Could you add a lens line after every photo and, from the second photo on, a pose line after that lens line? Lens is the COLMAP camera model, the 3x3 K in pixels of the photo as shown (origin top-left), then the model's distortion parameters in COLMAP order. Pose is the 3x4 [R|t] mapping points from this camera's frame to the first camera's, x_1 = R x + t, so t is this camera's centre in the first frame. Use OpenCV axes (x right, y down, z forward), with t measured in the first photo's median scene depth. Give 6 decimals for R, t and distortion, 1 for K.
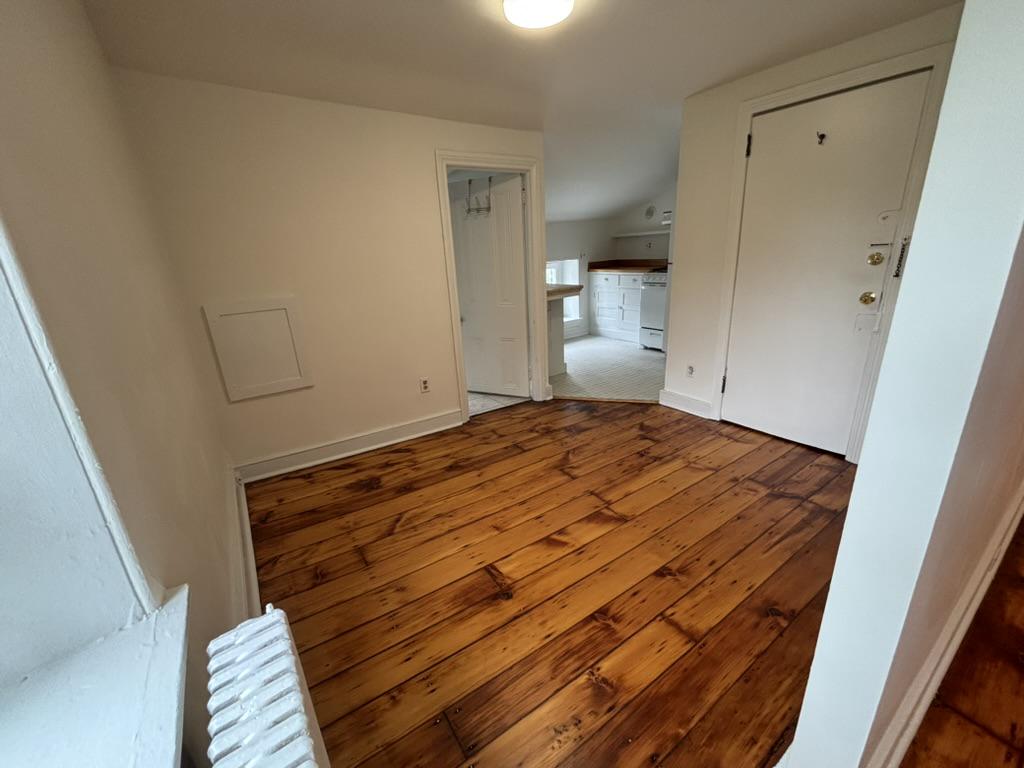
lens RADIAL K [[418.3, 0, 518.6], [0, 418.3, 380.7], [0, 0, 1]] dist [0.001176, -0.001264]
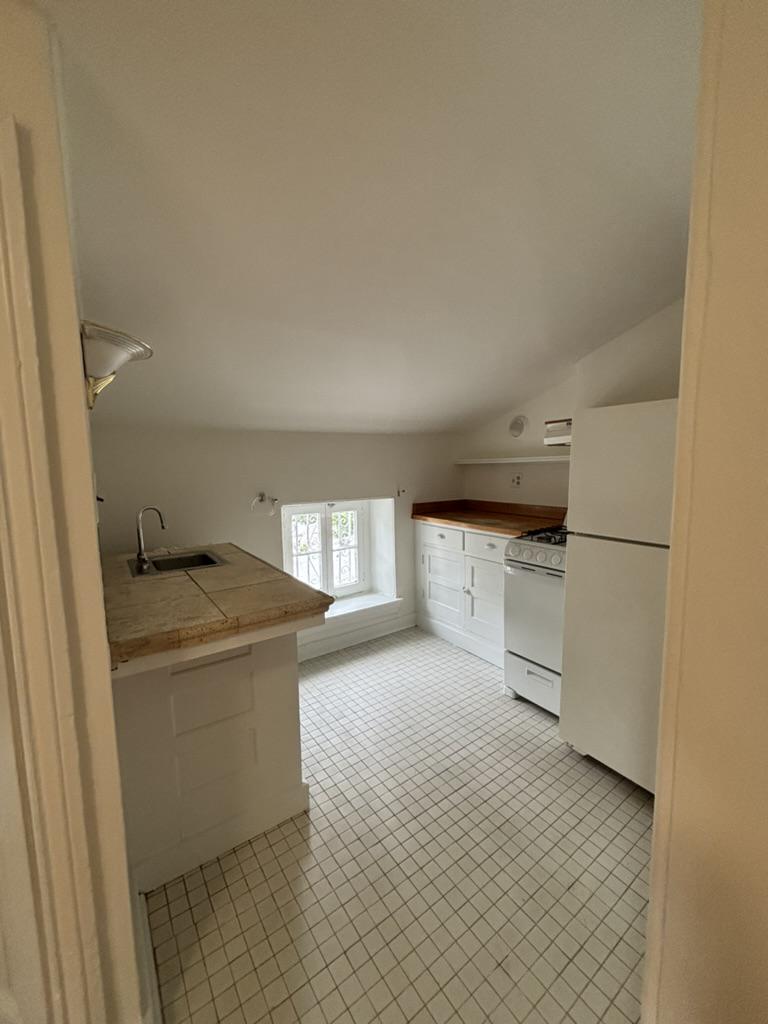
lens RADIAL K [[418.3, 0, 375.5], [0, 418.3, 502.1], [0, 0, 1]] dist [0.001176, -0.001264]
pose [[0.998978, 0.031647, -0.032262, 0.302647], [-0.037802, 0.976372, -0.212762, -0.360794], [0.024767, 0.213765, 0.976571, 0.979824]]
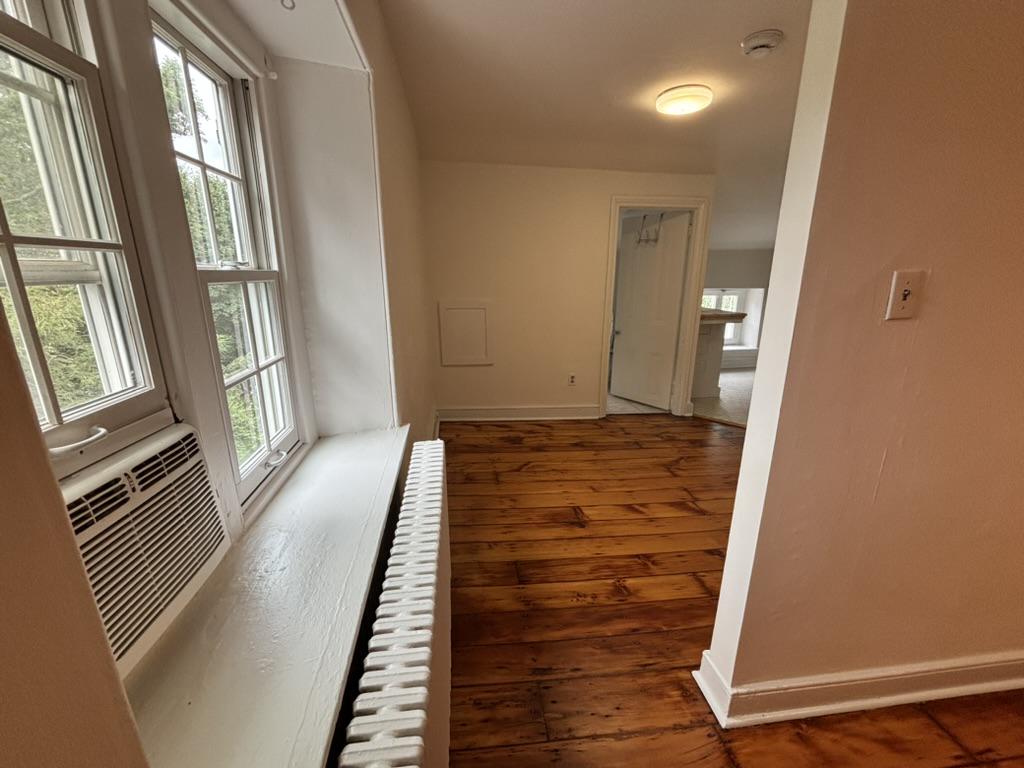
lens RADIAL K [[418.3, 0, 505.7], [0, 418.3, 373.8], [0, 0, 1]] dist [0.001176, -0.001264]
pose [[0.880415, 0.153772, -0.448579, 0.177370], [-0.179387, 0.983666, -0.014880, 0.053837], [0.438964, 0.093570, 0.893619, -0.228900]]
